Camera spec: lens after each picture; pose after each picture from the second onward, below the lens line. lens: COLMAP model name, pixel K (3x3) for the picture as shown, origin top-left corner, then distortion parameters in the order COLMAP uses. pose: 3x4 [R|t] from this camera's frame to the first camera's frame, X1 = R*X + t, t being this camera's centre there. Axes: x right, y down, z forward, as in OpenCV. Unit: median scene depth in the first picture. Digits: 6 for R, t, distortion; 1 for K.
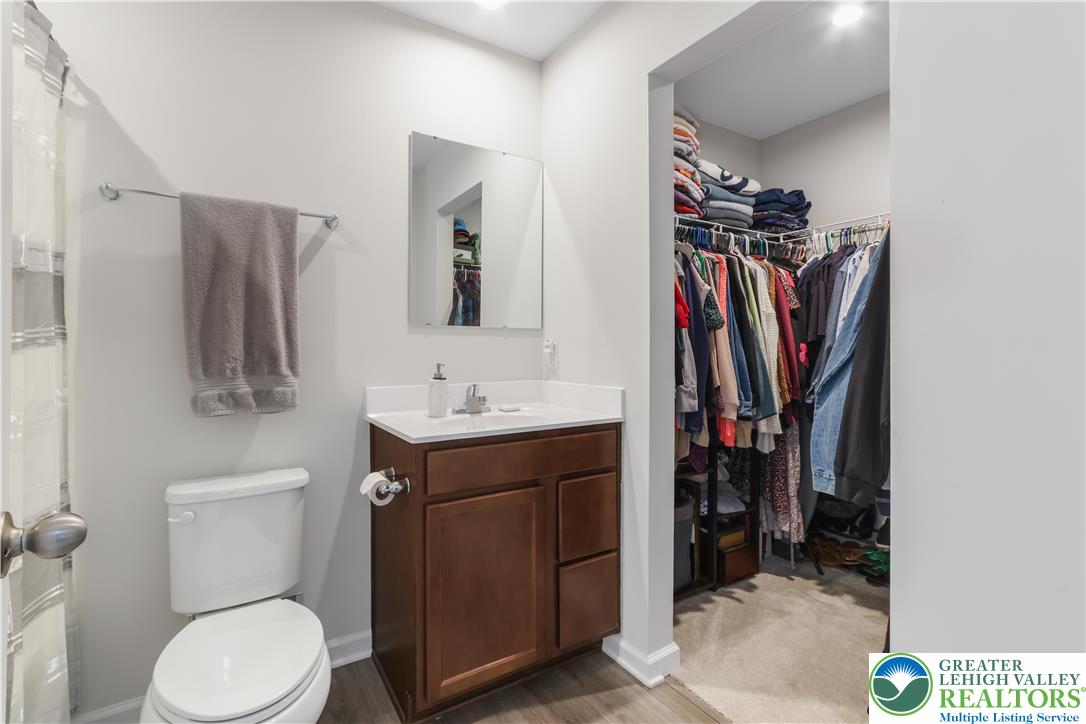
lens RADIAL K [[502.1, 0, 541.9], [0, 502.1, 356.8], [0, 0, 1]] dist [0.000827, 0.000230]
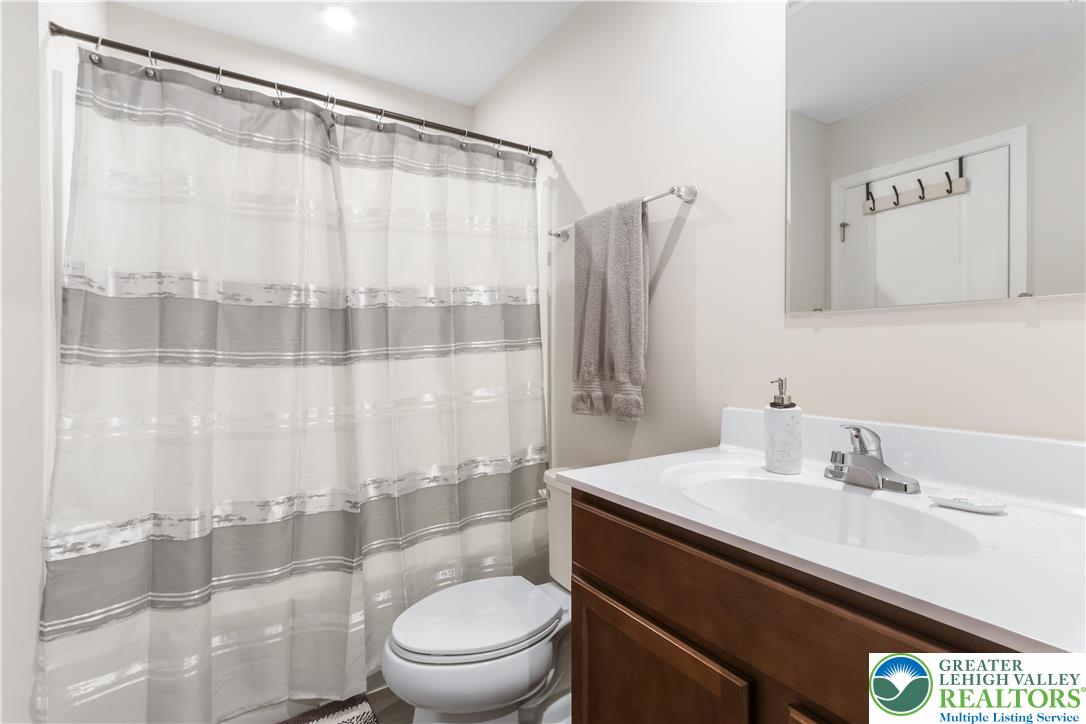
lens RADIAL K [[502.1, 0, 541.9], [0, 502.1, 356.8], [0, 0, 1]] dist [0.000827, 0.000230]
pose [[0.012699, 0.013411, -0.999829, 0.430998], [-0.003080, 0.999906, 0.013373, -0.022563], [0.999915, 0.002910, 0.012739, 0.856288]]
